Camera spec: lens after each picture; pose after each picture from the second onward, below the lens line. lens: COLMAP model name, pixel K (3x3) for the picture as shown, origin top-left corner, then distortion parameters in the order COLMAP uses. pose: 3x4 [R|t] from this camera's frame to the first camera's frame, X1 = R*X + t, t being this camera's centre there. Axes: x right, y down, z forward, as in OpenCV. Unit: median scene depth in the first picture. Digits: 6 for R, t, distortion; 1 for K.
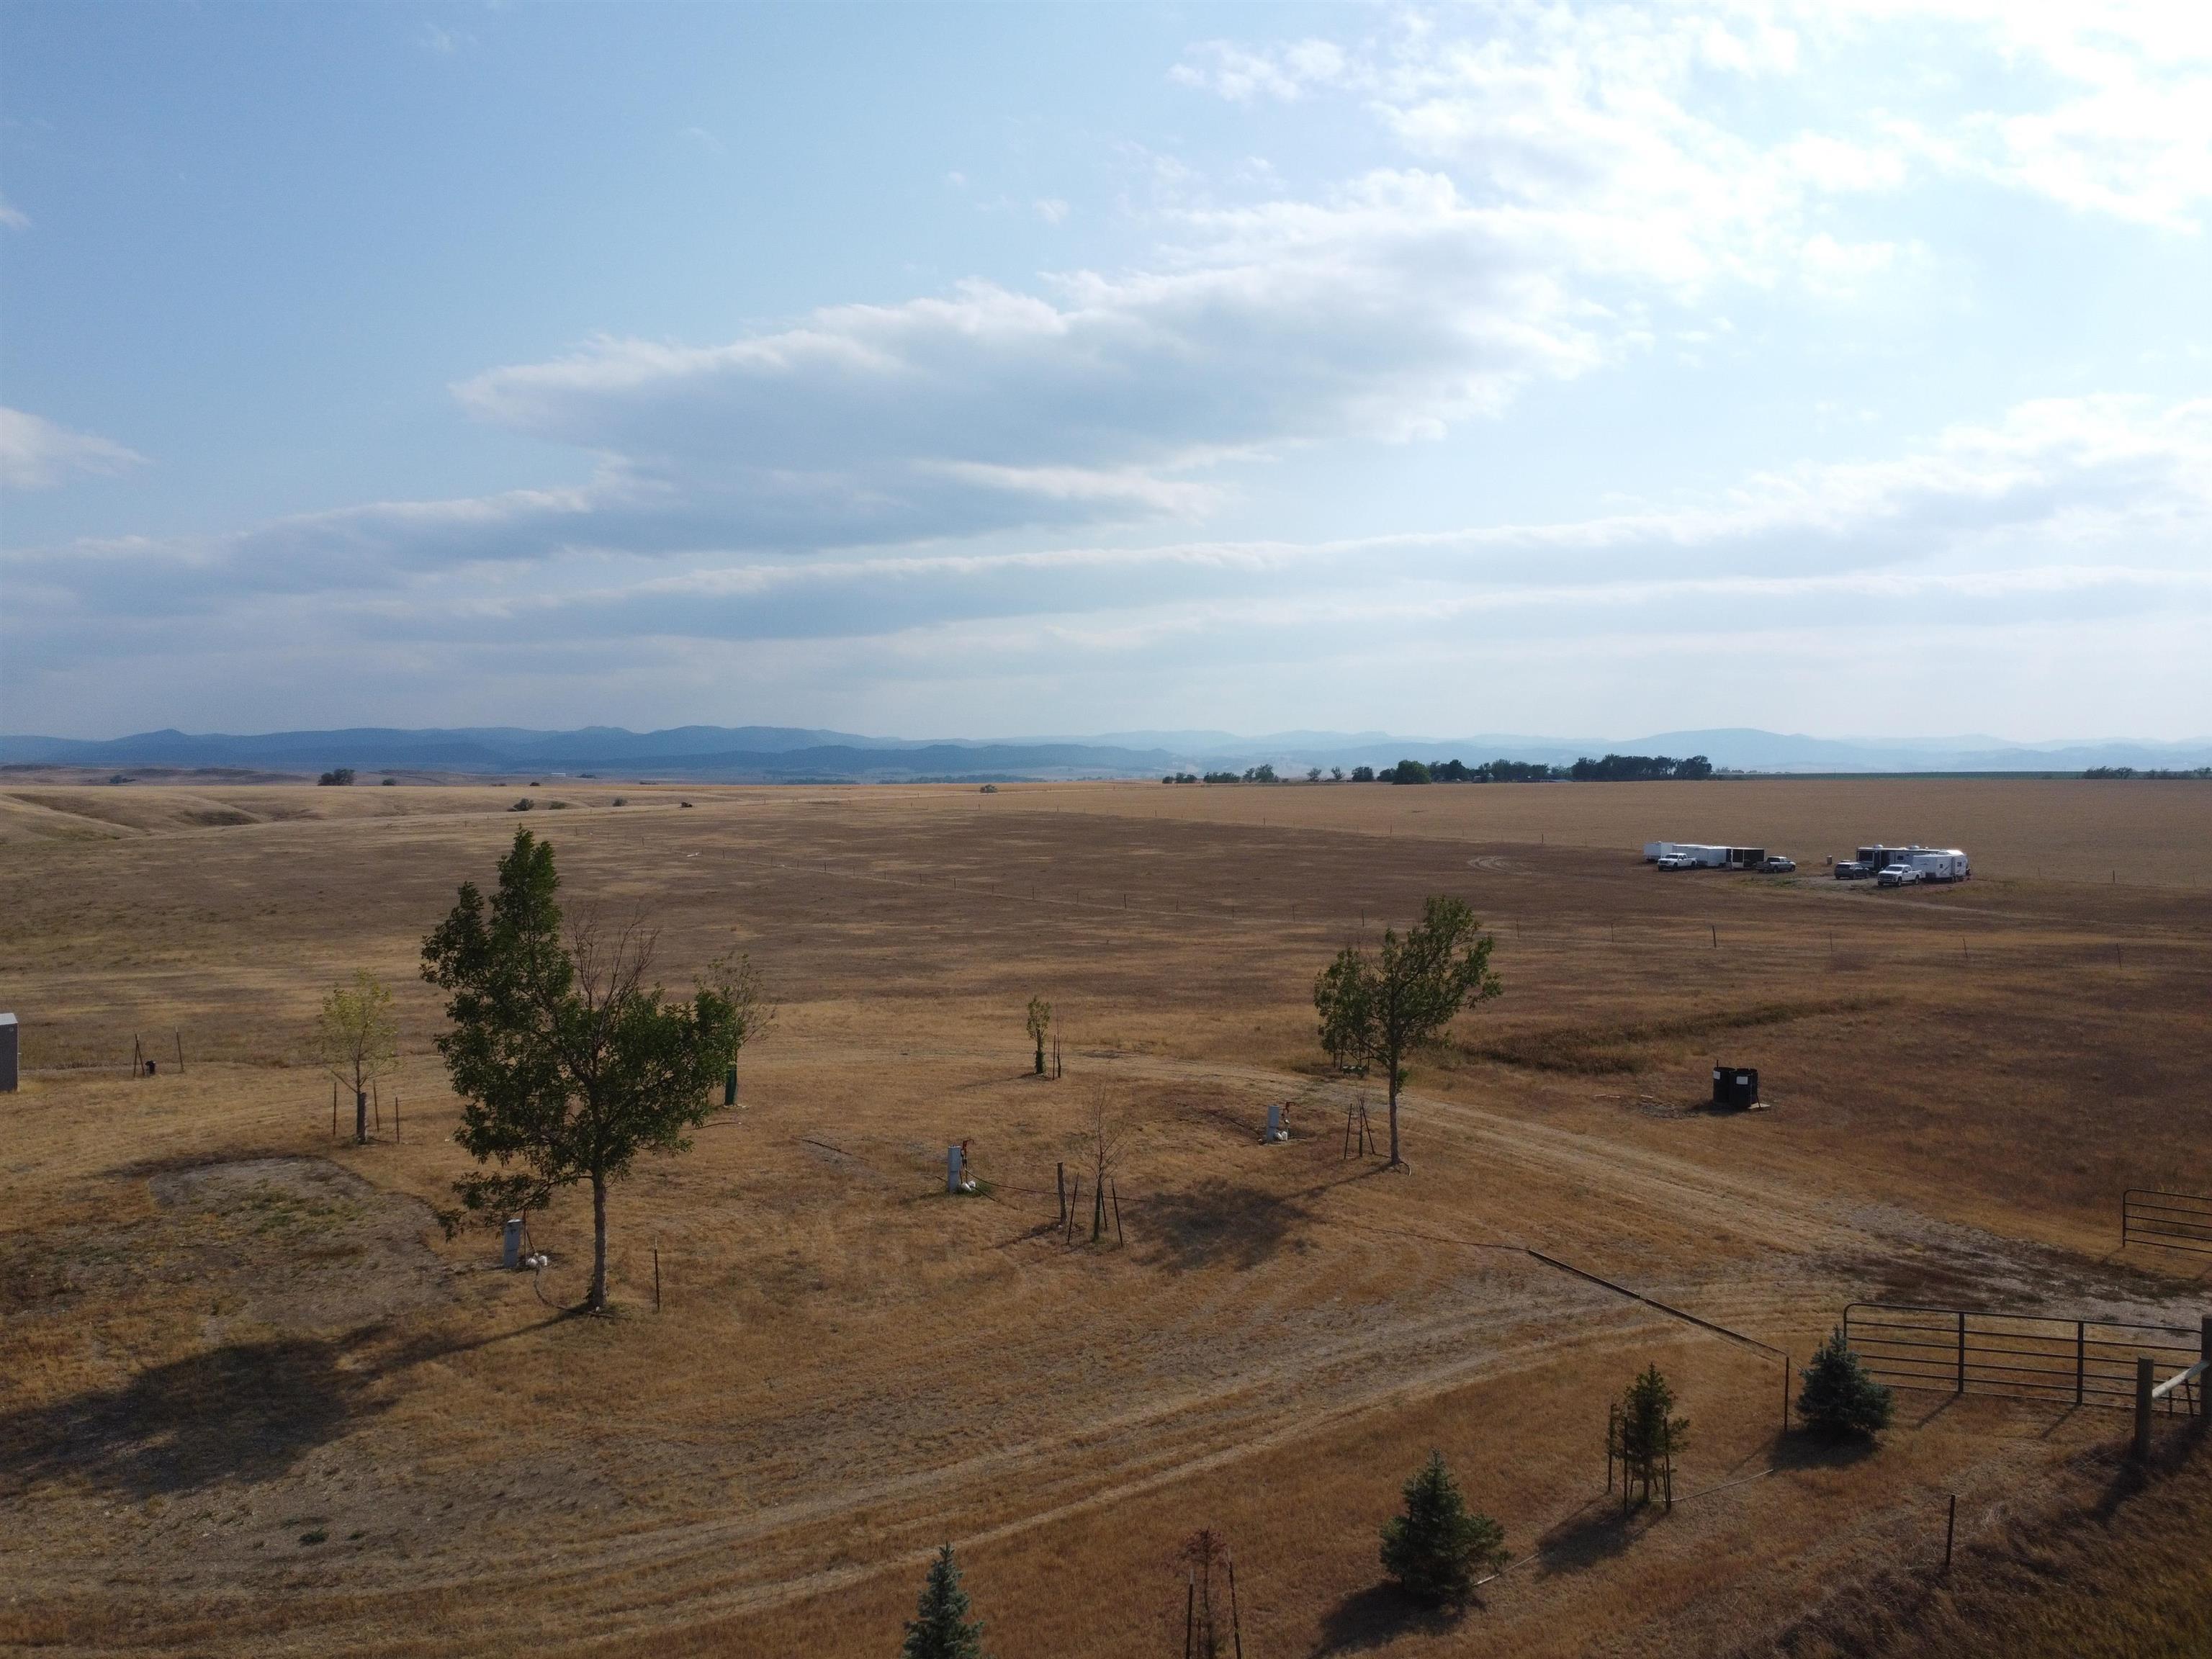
lens RADIAL K [[1635.1, 0, 1106.0], [0, 1635.1, 829.5], [0, 0, 1]] dist [0.017300, -0.002327]
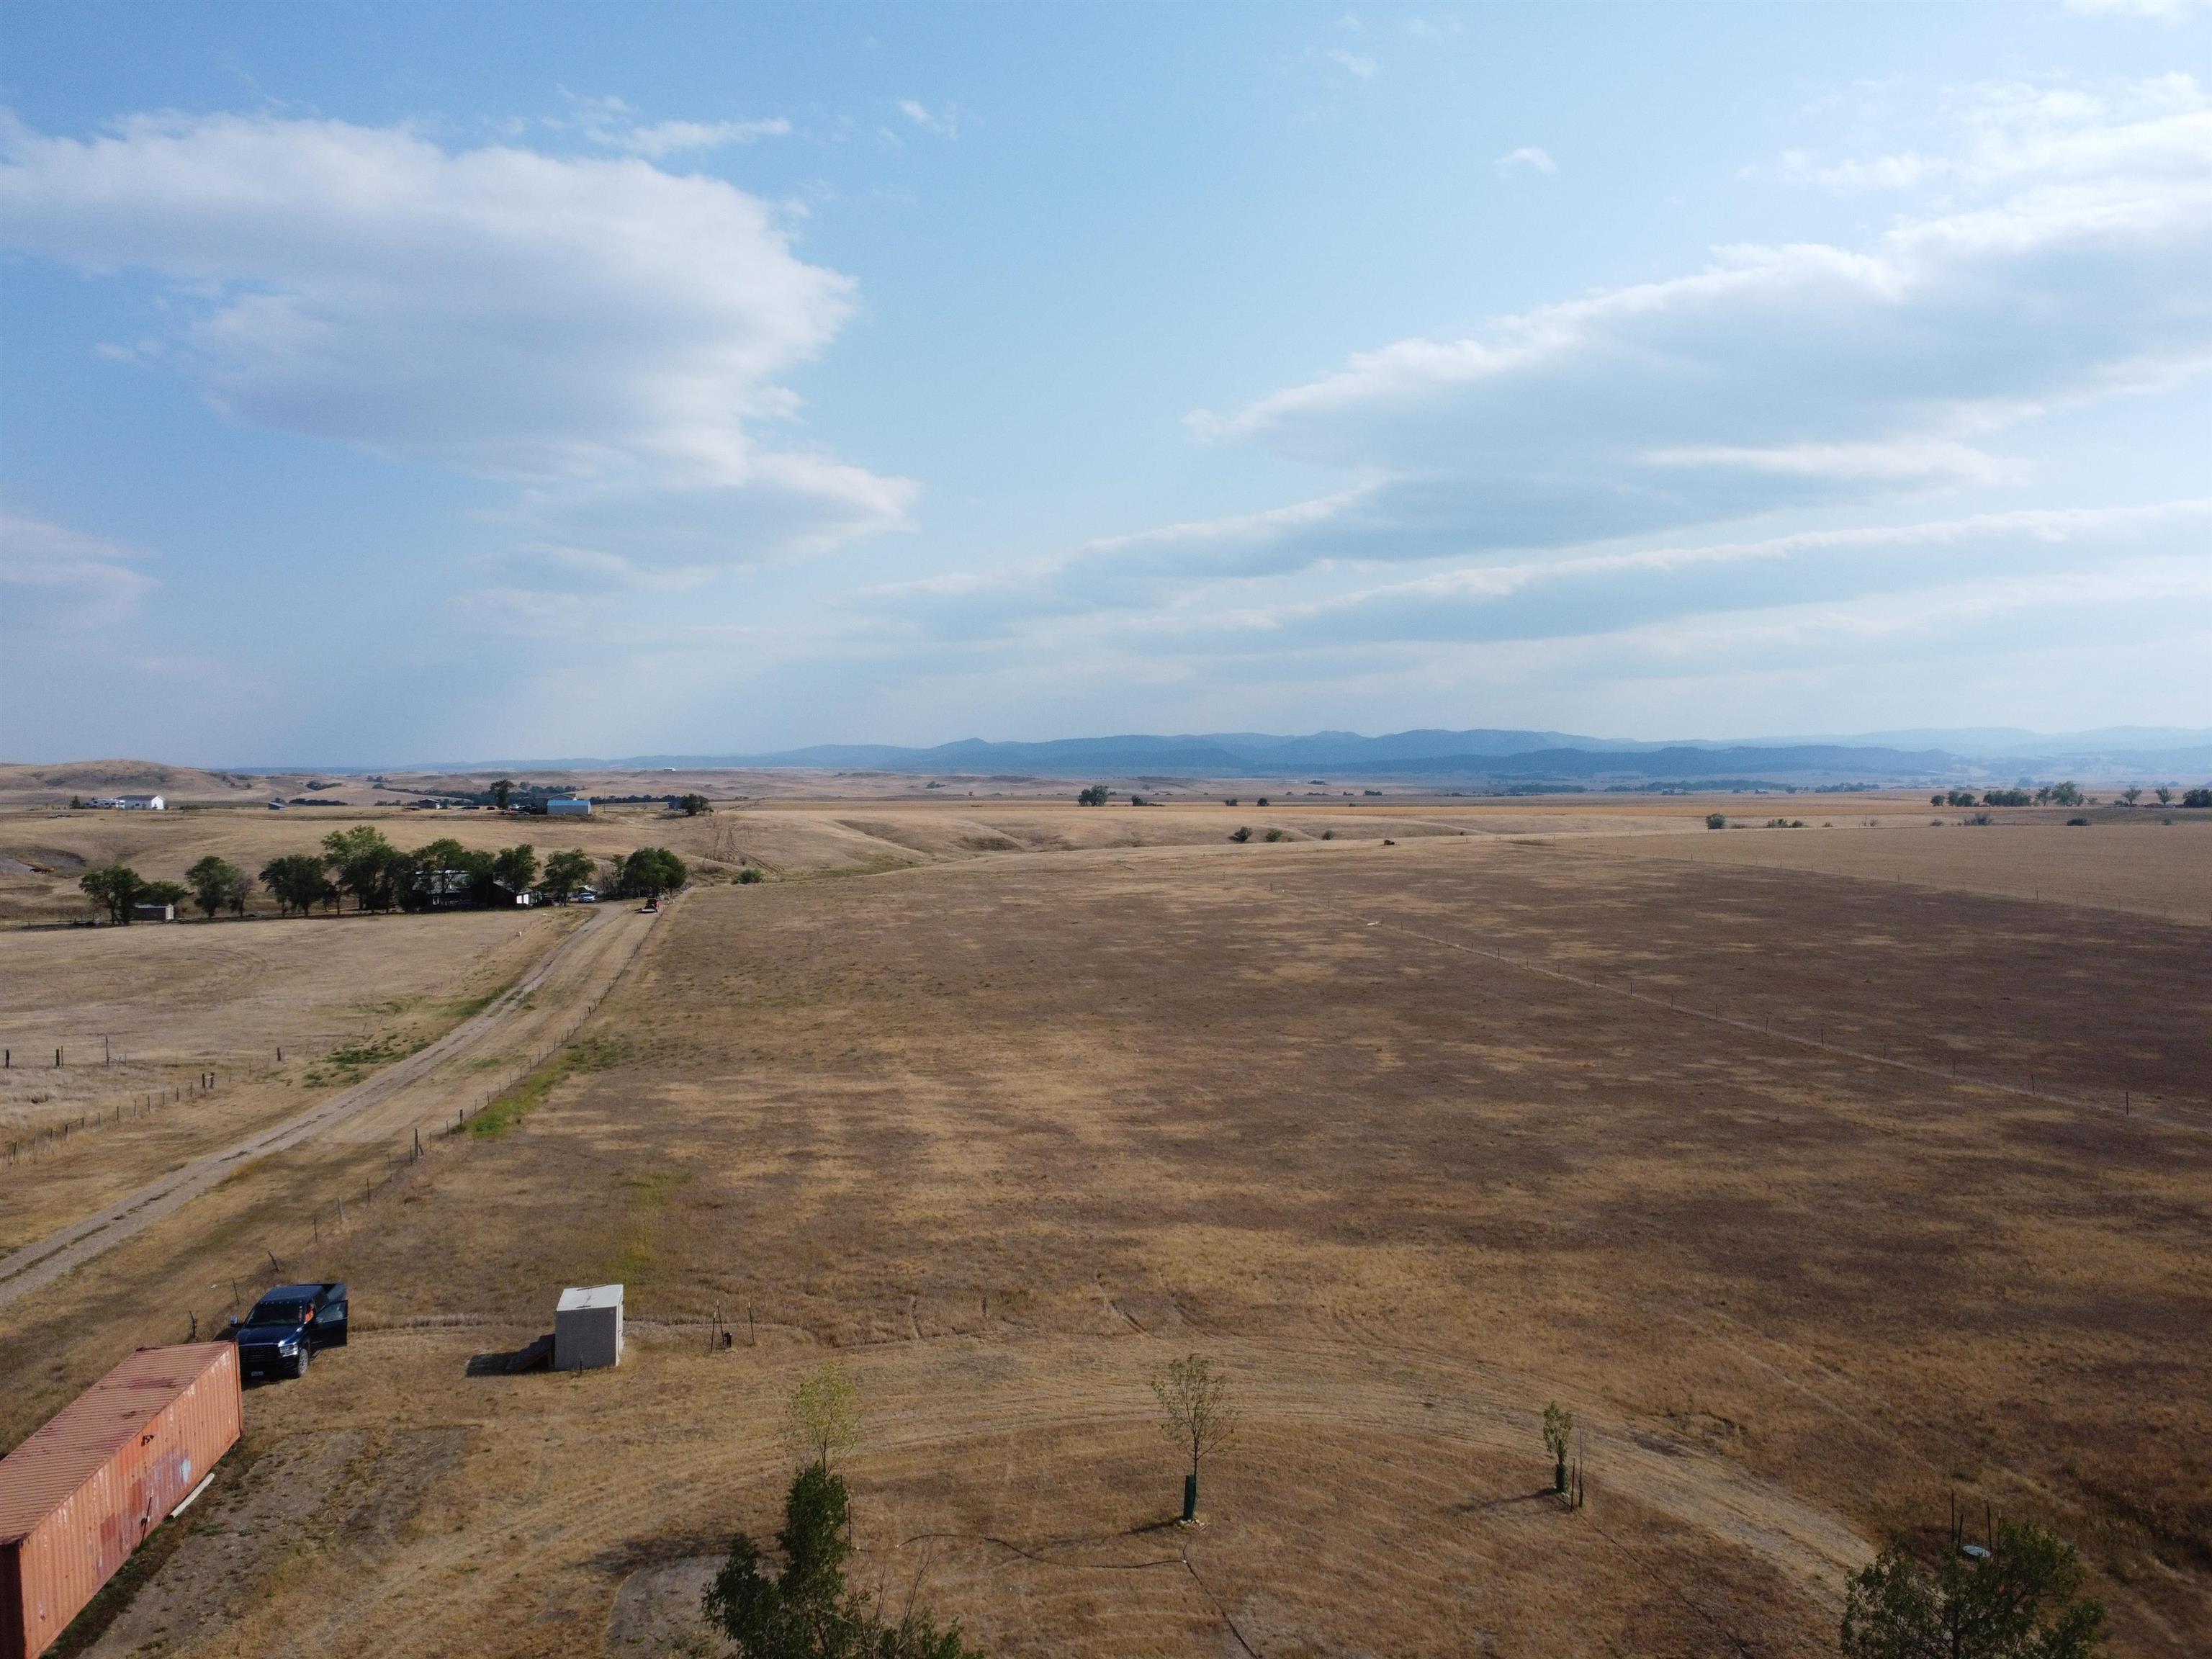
lens RADIAL K [[1632.1, 0, 1111.6], [0, 1632.1, 833.7], [0, 0, 1]] dist [0.016492, -0.005185]
pose [[0.907436, 0.015289, -0.419911, 0.137549], [-0.014918, 0.999880, 0.004169, -0.264641], [0.419924, 0.002482, 0.907556, 0.157359]]
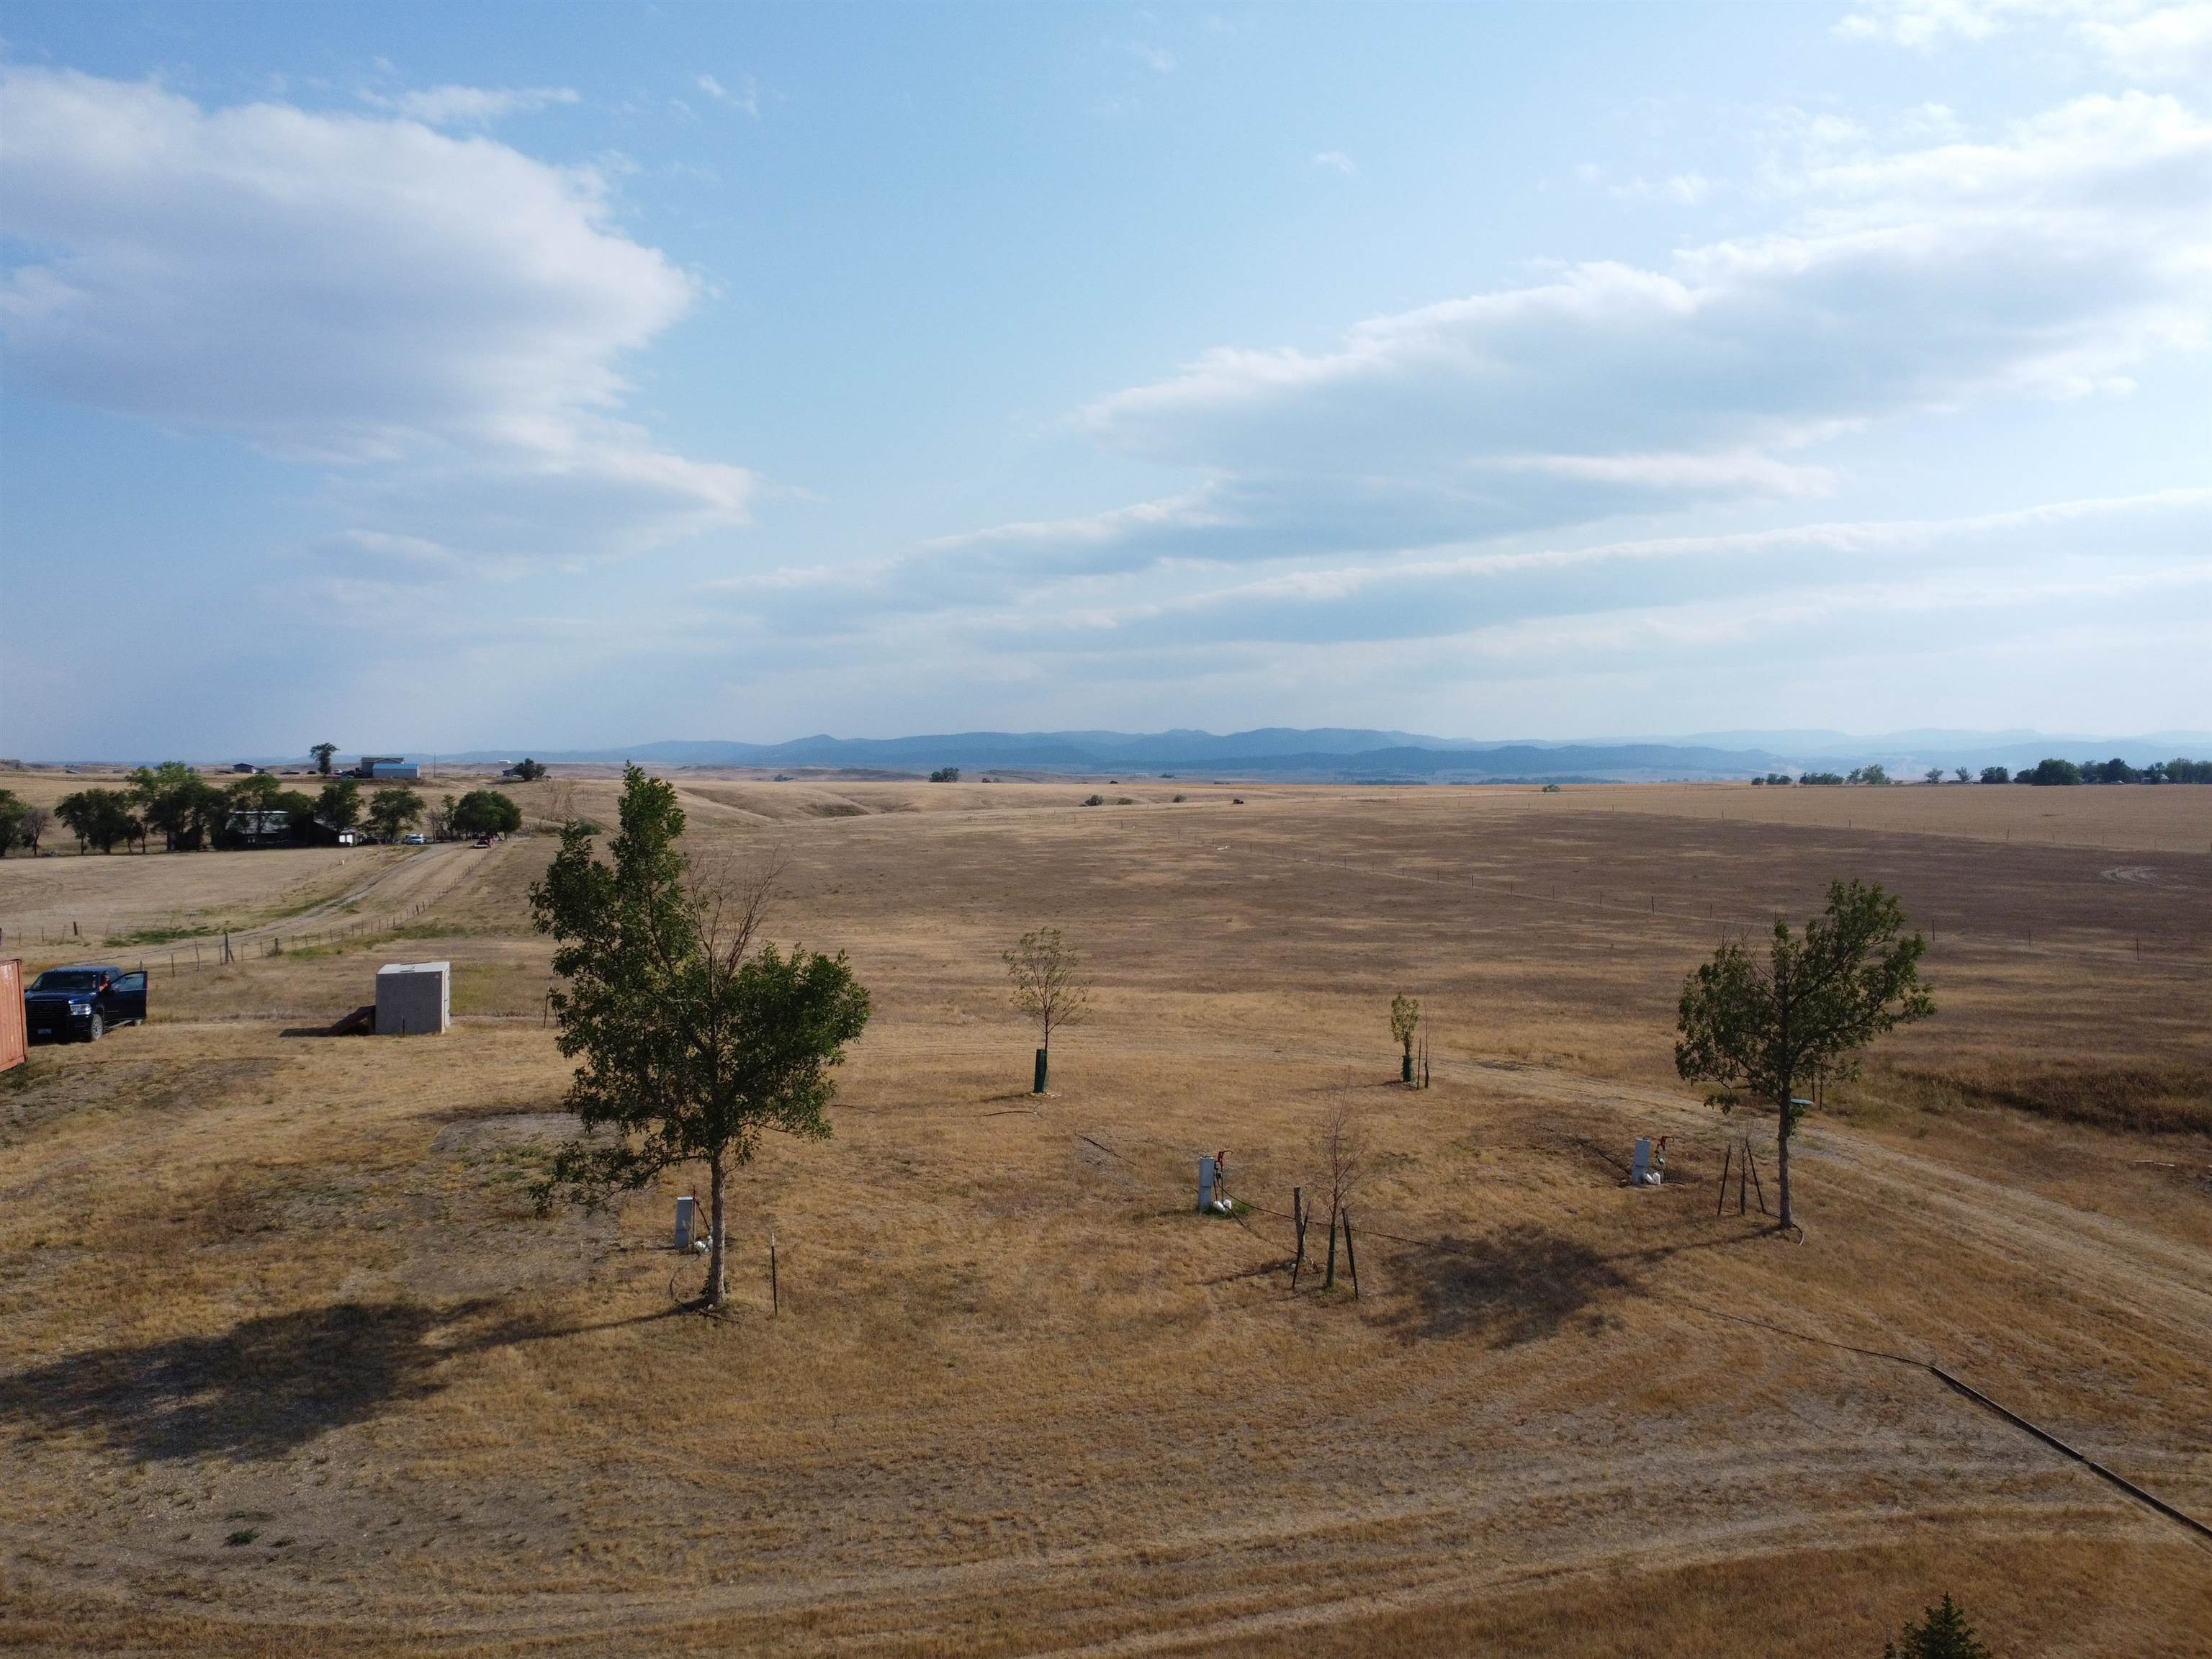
lens RADIAL K [[1632.1, 0, 1111.6], [0, 1632.1, 833.7], [0, 0, 1]] dist [0.016492, -0.005185]
pose [[0.941874, 0.015211, -0.335622, 0.136377], [-0.014604, 0.999884, 0.004332, 0.020881], [0.335649, 0.000821, 0.941987, 0.172062]]
